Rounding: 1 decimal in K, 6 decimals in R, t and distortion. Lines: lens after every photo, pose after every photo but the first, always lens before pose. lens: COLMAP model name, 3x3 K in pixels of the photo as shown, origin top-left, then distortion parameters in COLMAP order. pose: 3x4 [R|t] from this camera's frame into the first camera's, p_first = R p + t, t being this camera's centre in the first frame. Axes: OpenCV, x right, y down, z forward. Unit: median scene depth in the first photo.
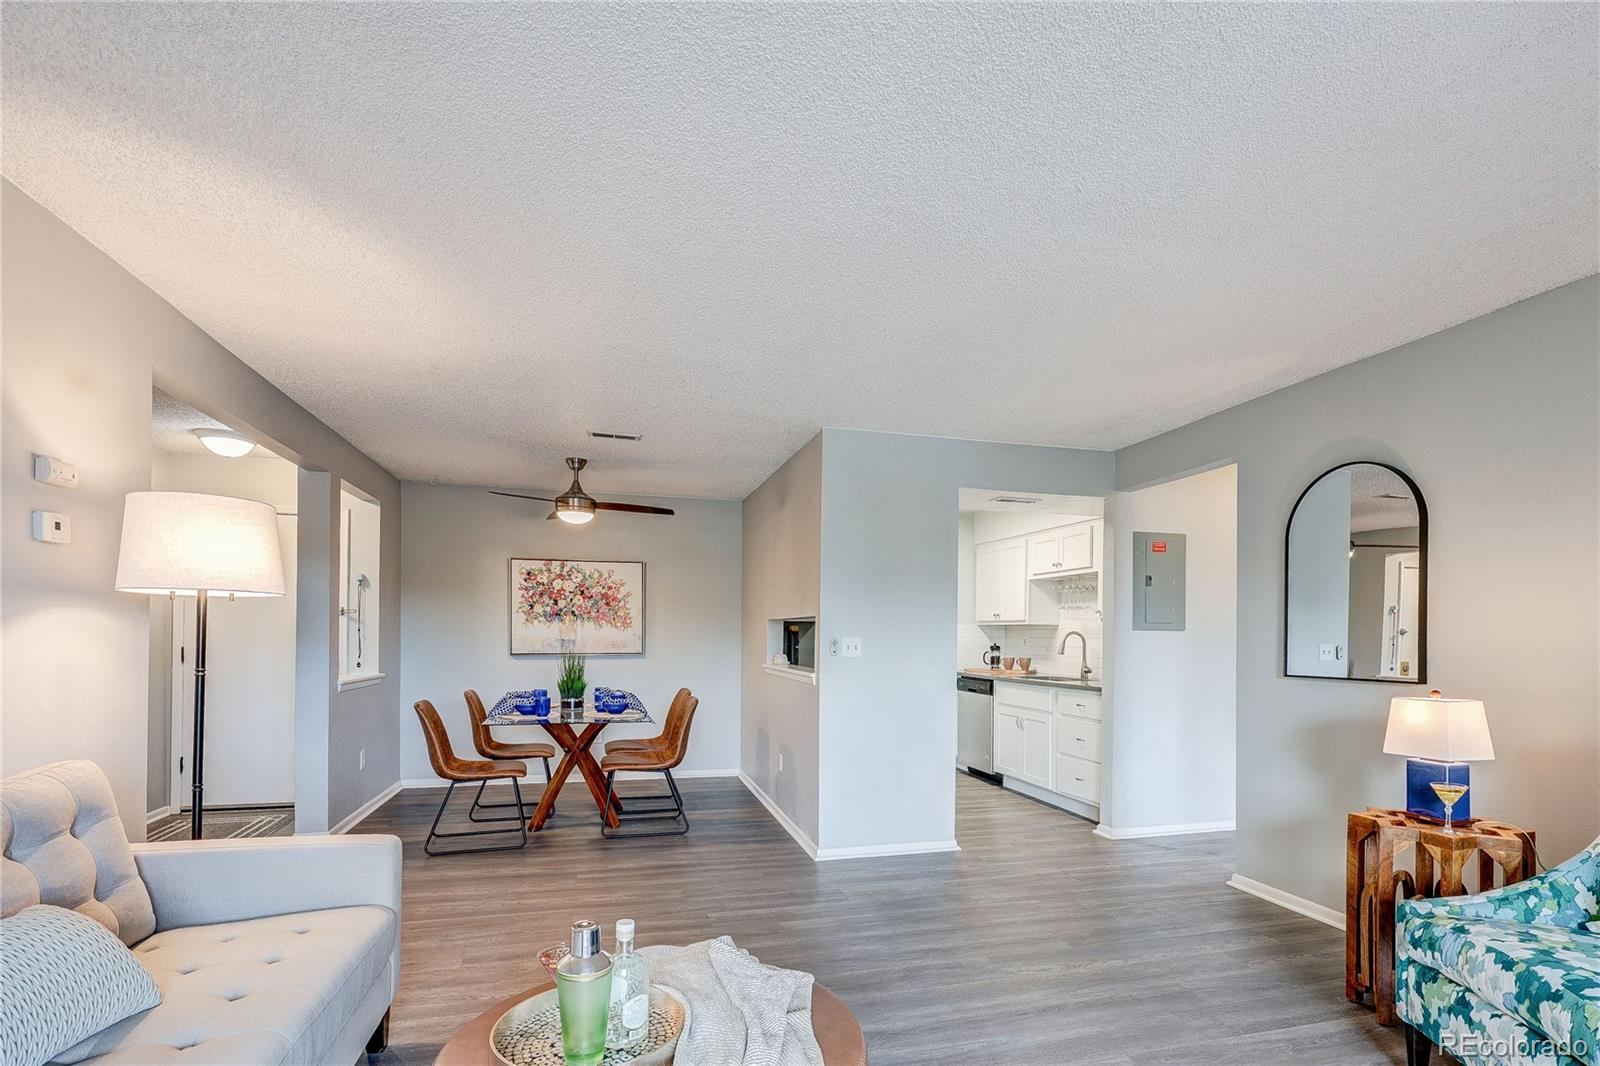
lens RADIAL K [[777.8, 0, 840.3], [0, 777.8, 637.6], [0, 0, 1]] dist [0.002880, 0.000042]
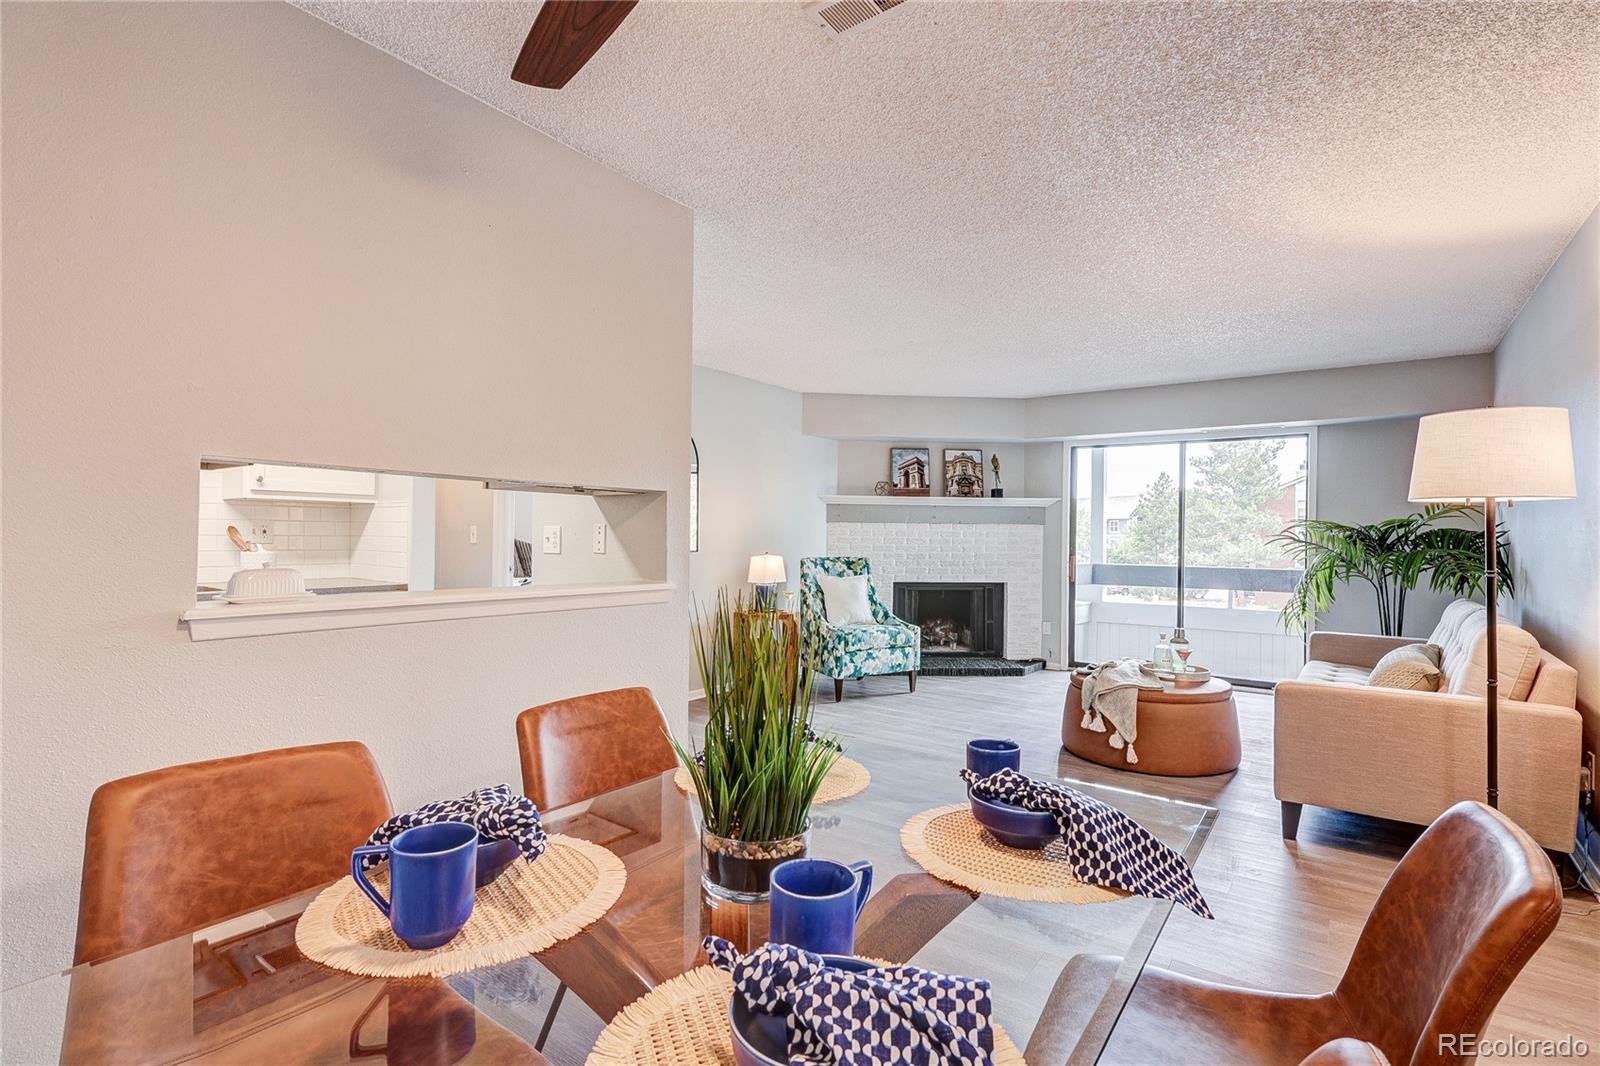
lens RADIAL K [[750.1, 0, 801.0], [0, 750.1, 531.8], [0, 0, 1]] dist [-0.003443, -0.000275]
pose [[-0.593078, -0.009601, 0.805088, -1.256813], [-0.017383, 0.999849, -0.000881, 0.013814], [-0.804957, -0.014518, -0.593155, 2.752399]]
